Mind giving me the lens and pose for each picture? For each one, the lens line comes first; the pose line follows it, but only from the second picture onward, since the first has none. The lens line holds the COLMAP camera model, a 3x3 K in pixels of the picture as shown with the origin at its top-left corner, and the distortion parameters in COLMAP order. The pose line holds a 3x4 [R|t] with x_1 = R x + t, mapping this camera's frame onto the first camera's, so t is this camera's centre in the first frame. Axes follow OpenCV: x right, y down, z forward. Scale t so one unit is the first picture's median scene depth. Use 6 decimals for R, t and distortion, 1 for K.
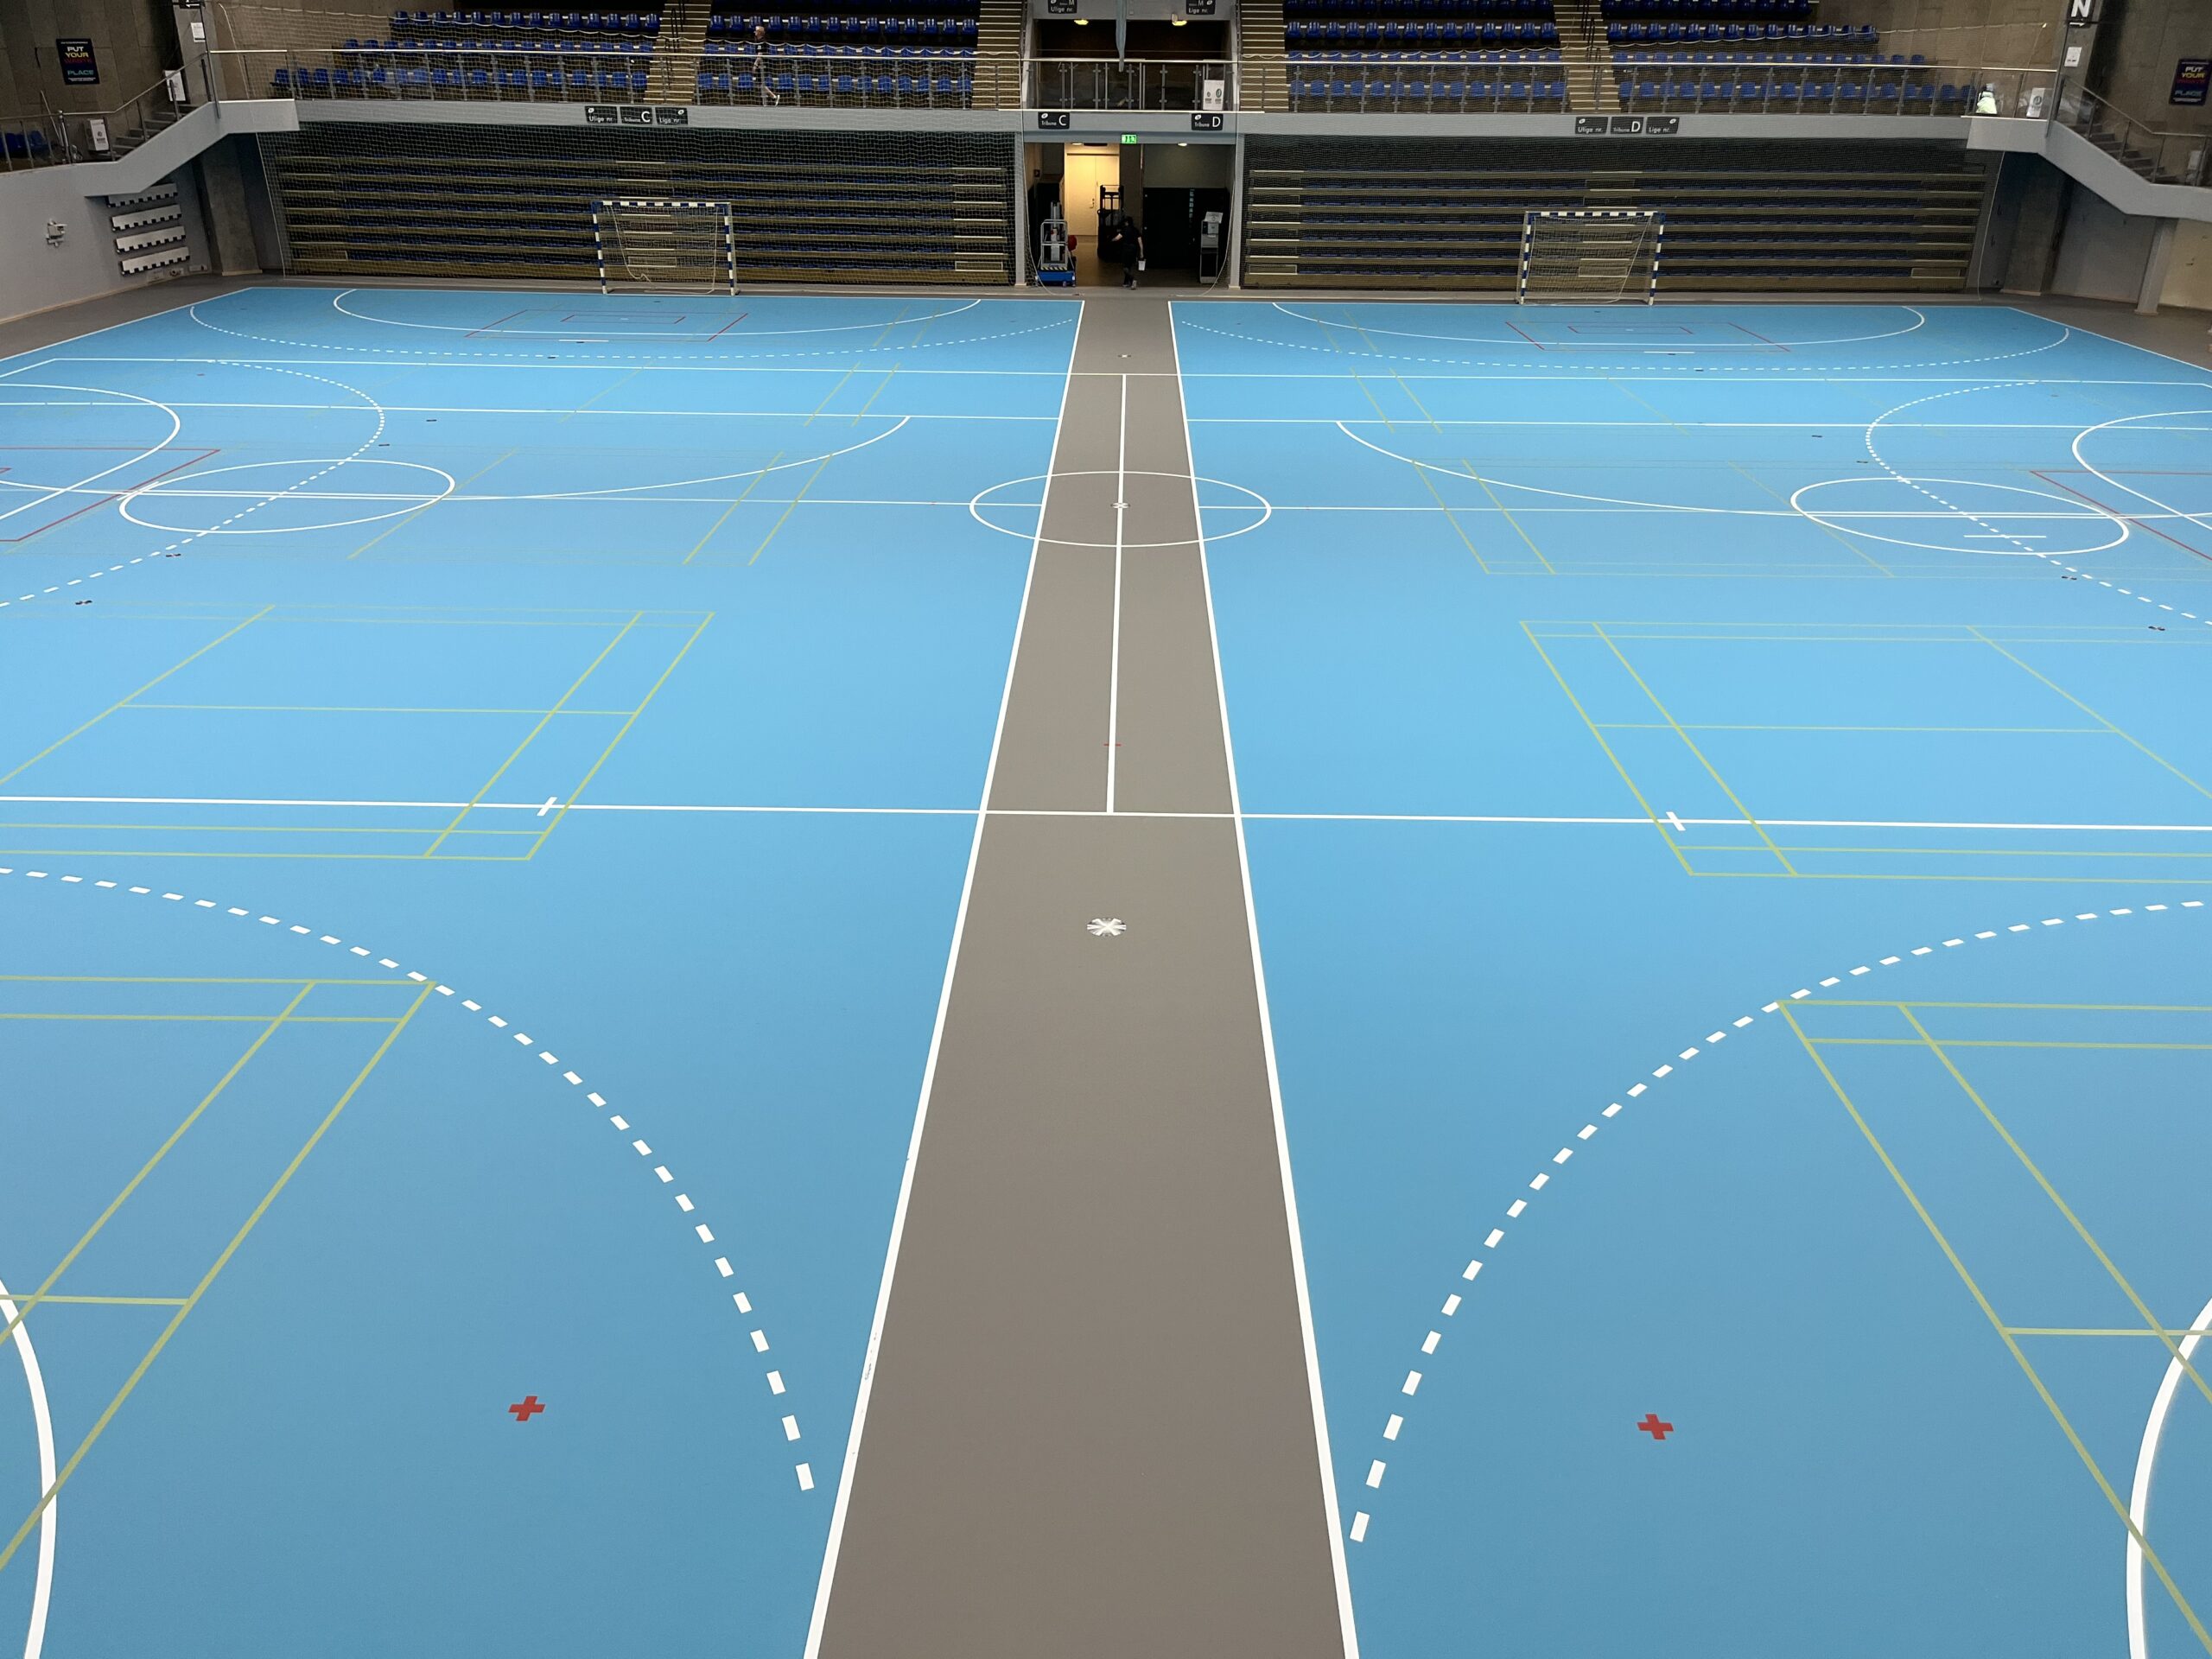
lens RADIAL K [[1701.0, 0, 1119.9], [0, 1701.0, 828.1], [0, 0, 1]] dist [0.075520, -0.099000]
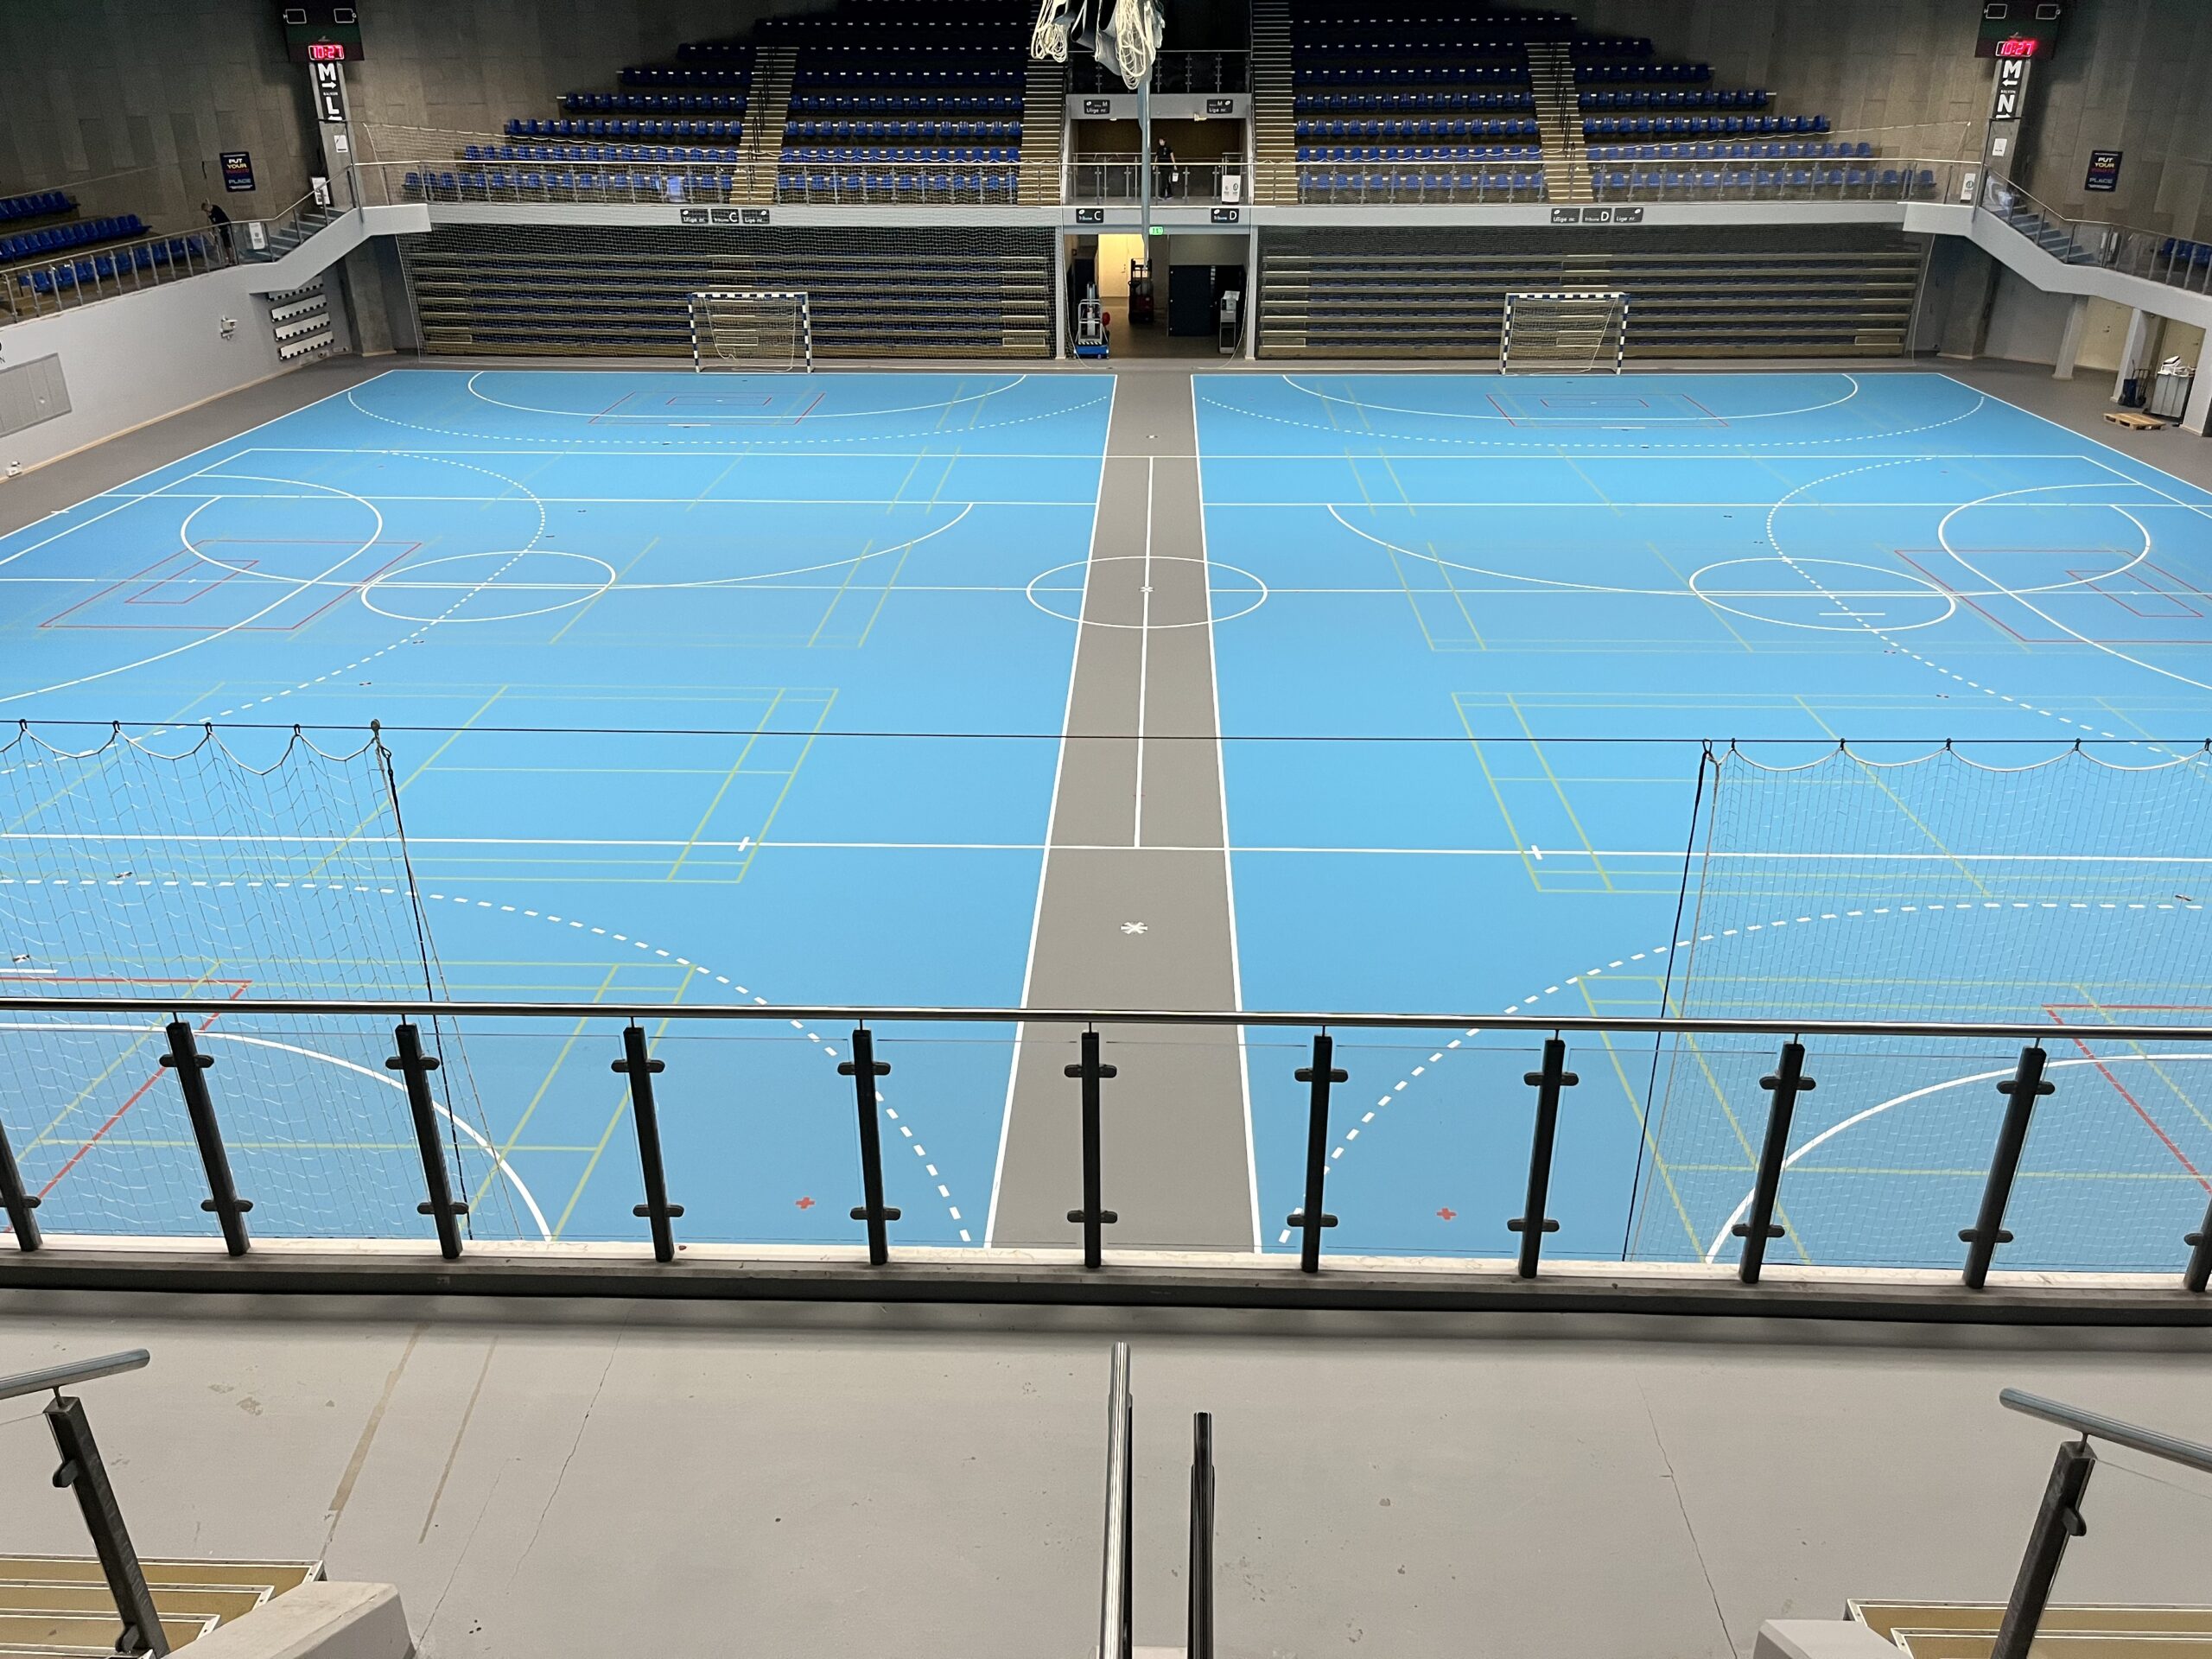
lens RADIAL K [[1701.0, 0, 1102.7], [0, 1701.0, 825.5], [0, 0, 1]] dist [0.075520, -0.099000]
pose [[0.999541, -0.003652, -0.030072, 0.002730], [0.003663, 0.999993, 0.000288, -0.009058], [0.030071, -0.000398, 0.999548, -0.137235]]
